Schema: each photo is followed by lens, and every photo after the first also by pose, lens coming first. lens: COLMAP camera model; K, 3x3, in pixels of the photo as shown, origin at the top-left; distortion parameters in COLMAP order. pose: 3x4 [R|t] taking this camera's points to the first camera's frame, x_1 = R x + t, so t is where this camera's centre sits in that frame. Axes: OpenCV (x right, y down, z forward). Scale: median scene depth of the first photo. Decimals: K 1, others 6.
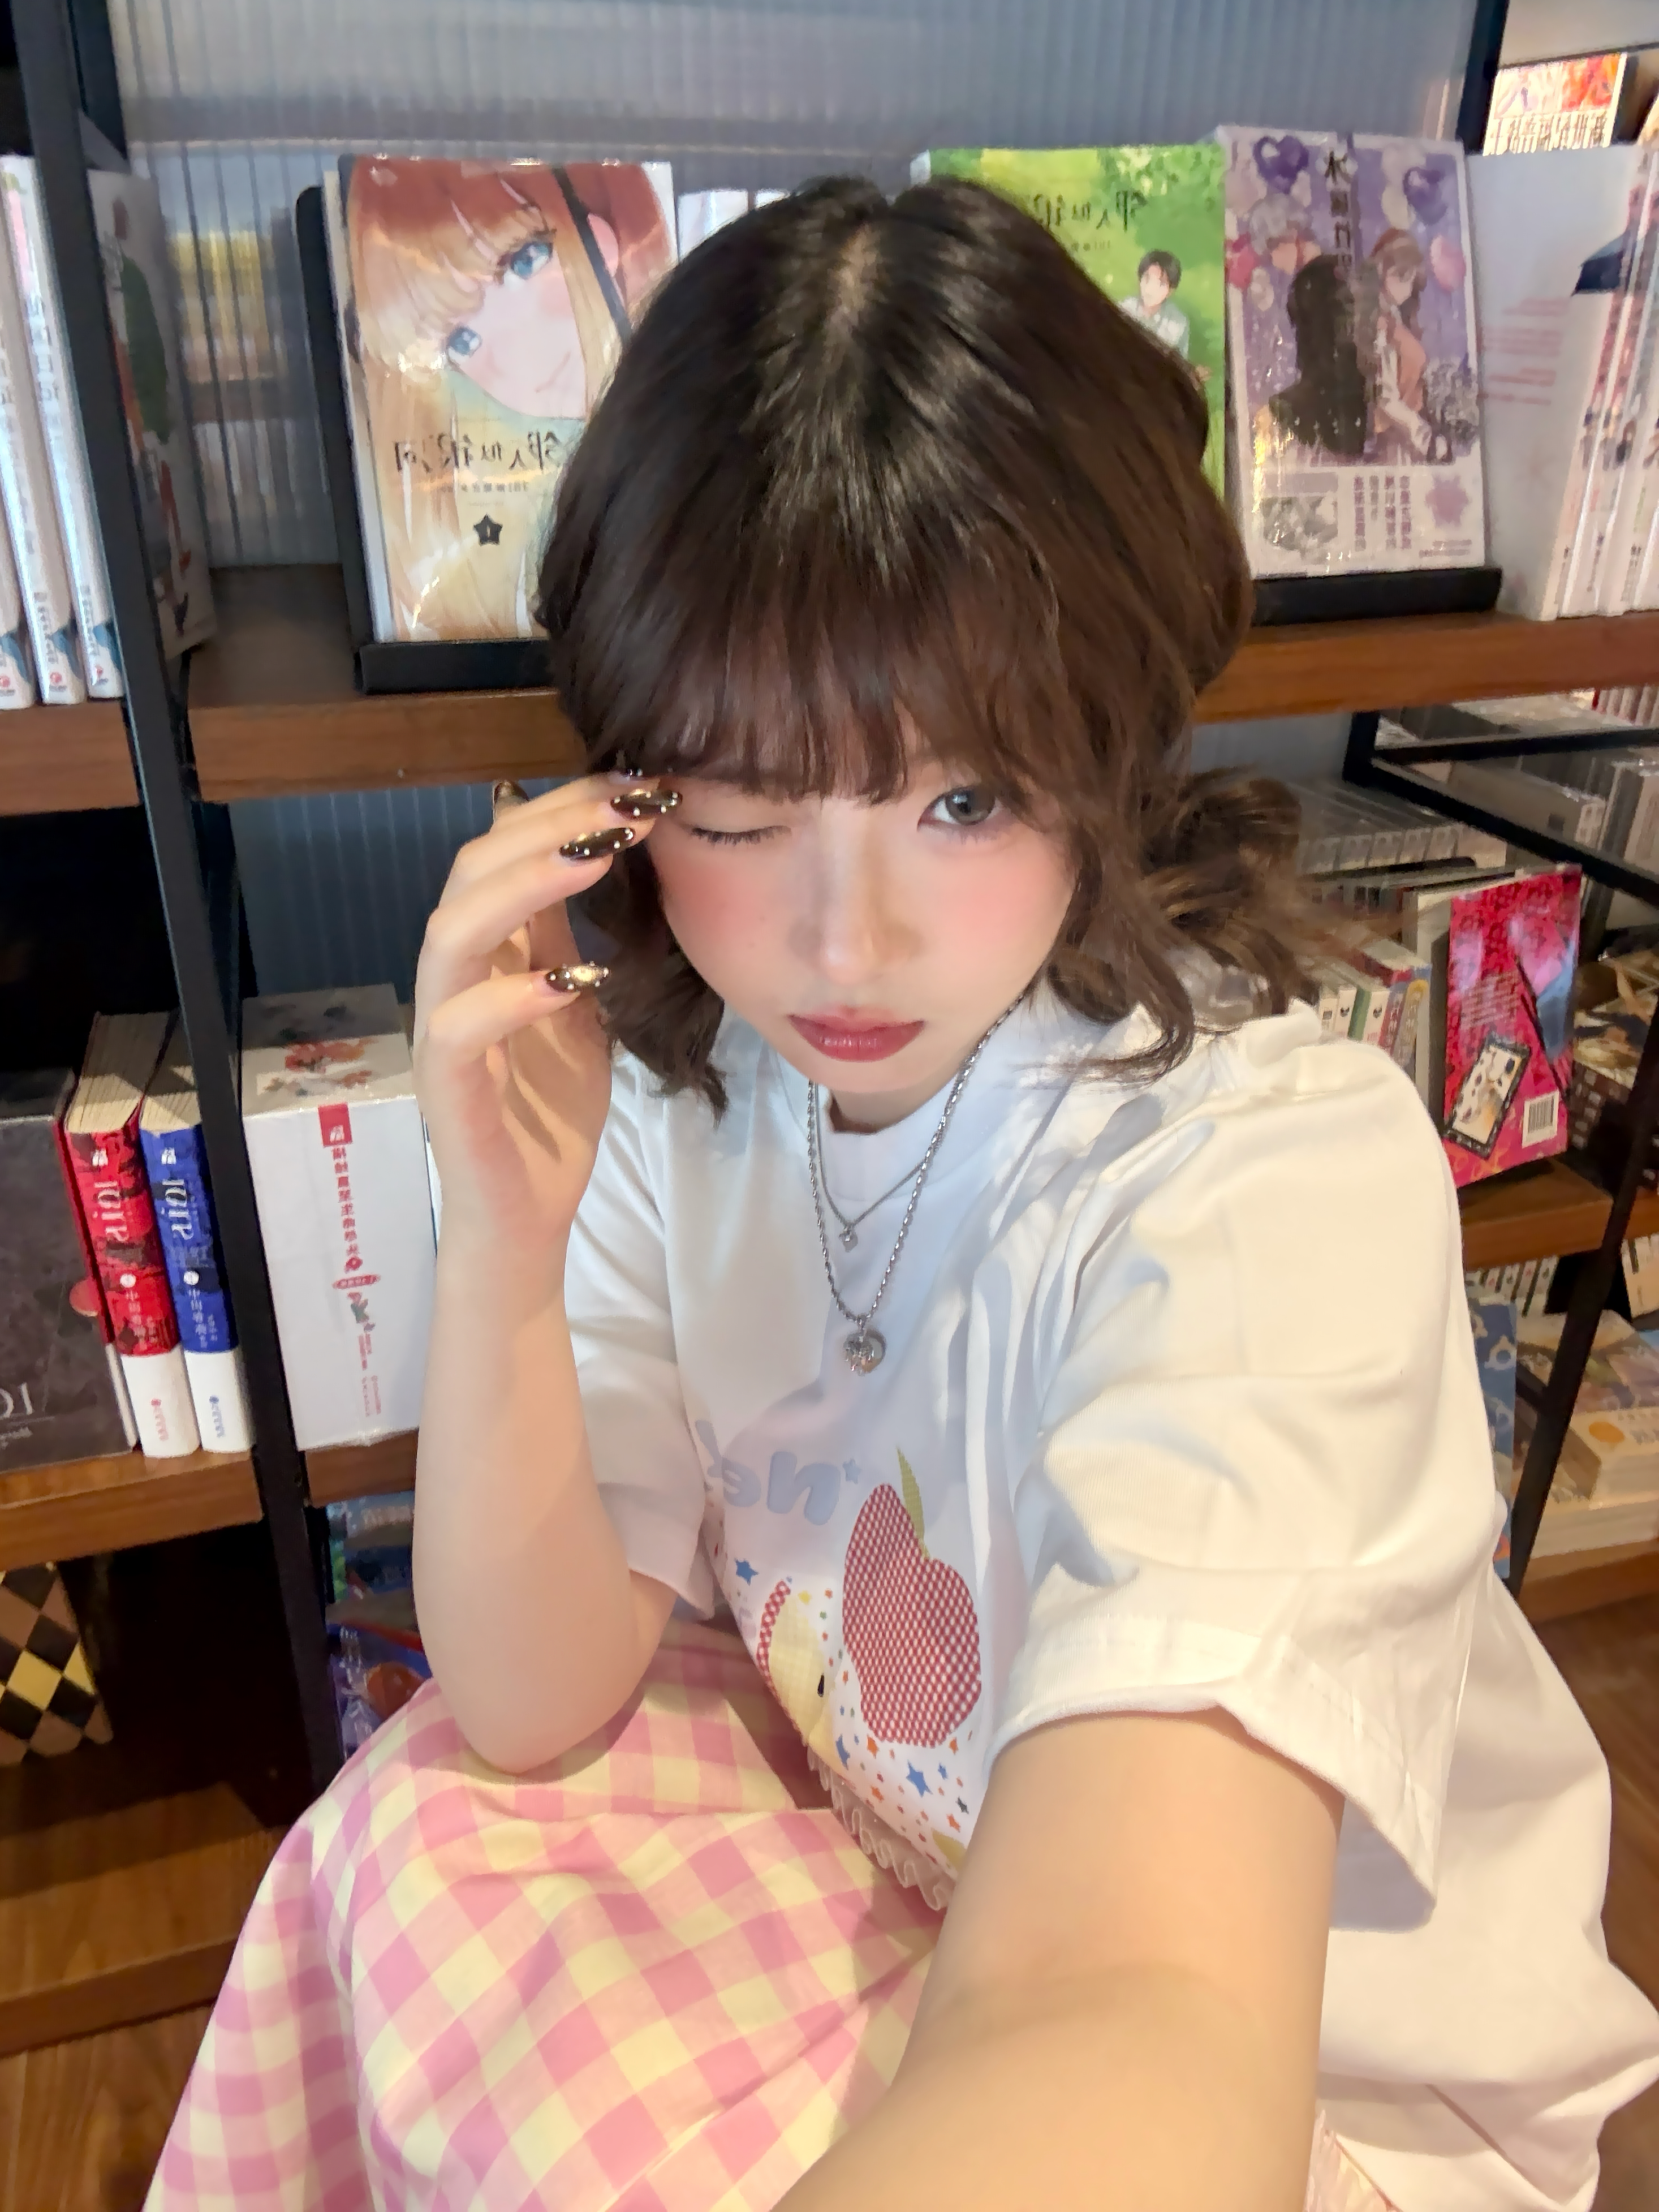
lens RADIAL K [[1570.8, 0, 856.4], [0, 1570.8, 1170.8], [0, 0, 1]] dist [0.032504, -0.034637]
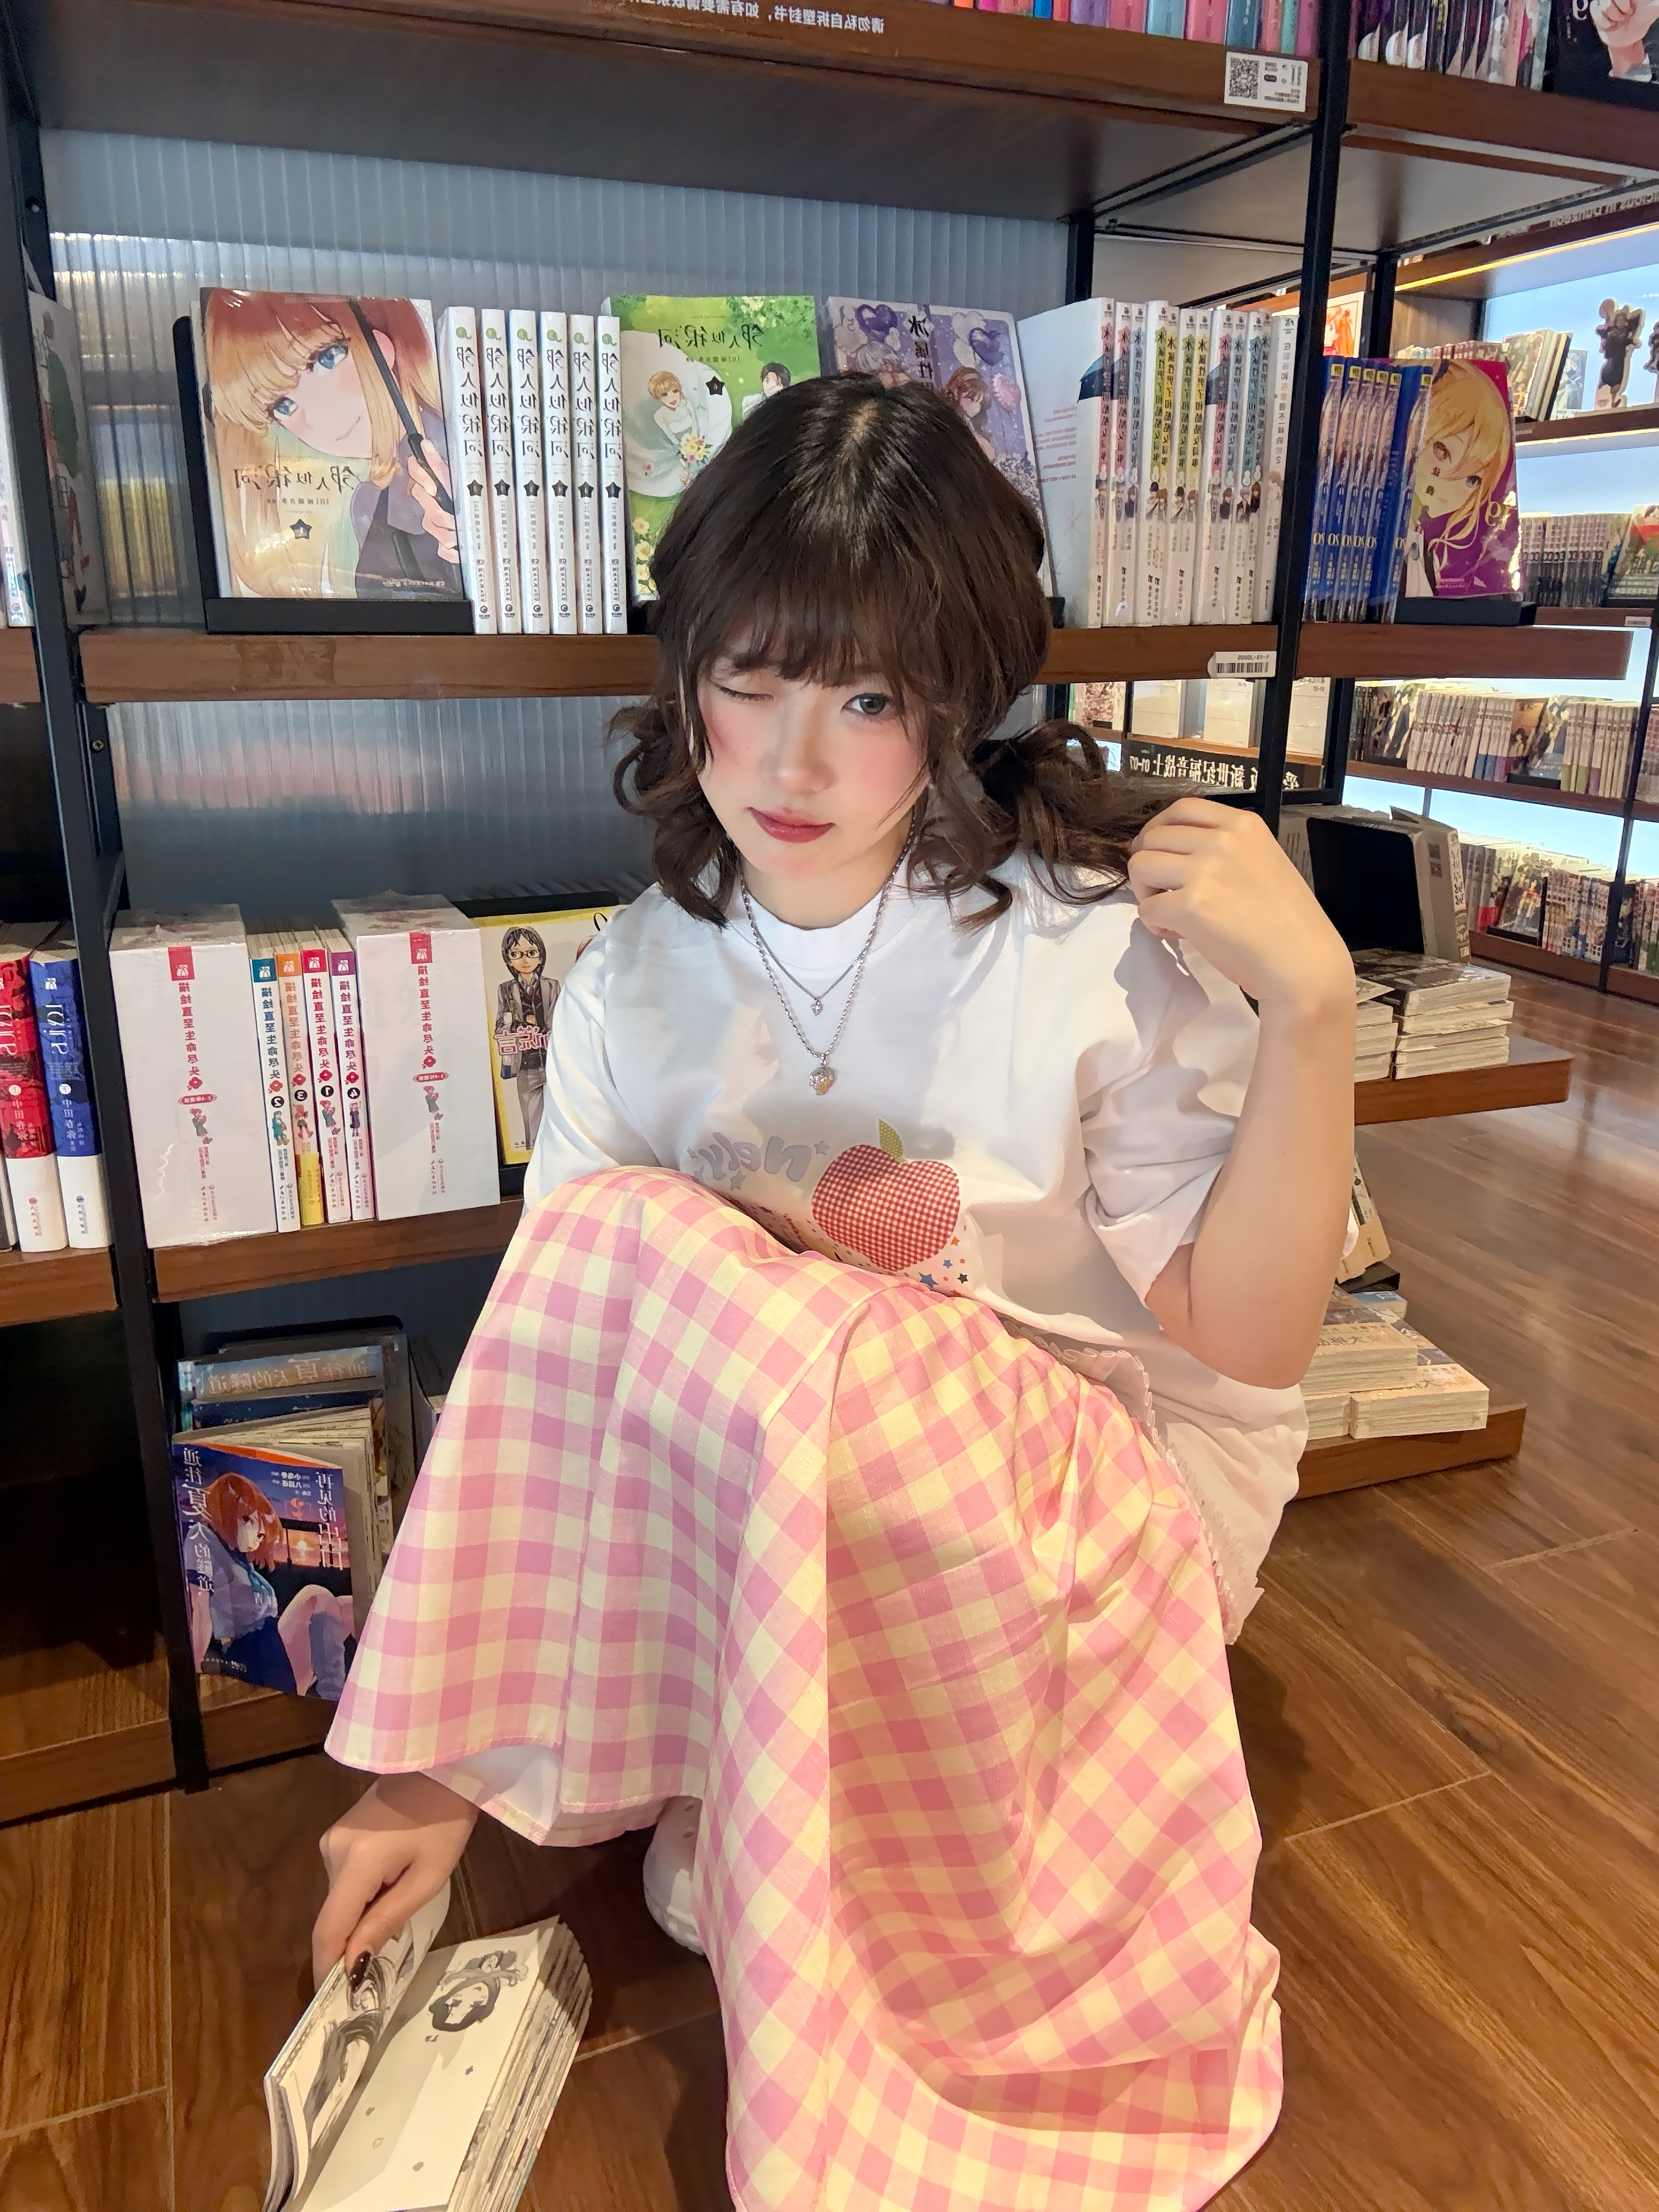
lens RADIAL K [[1571.0, 0, 860.7], [0, 1571.0, 1132.3], [0, 0, 1]] dist [0.032504, -0.034637]
pose [[0.997987, -0.028831, 0.056484, 0.155646], [0.038089, 0.984642, -0.170378, 0.349273], [-0.050704, 0.172186, 0.983759, -0.302560]]
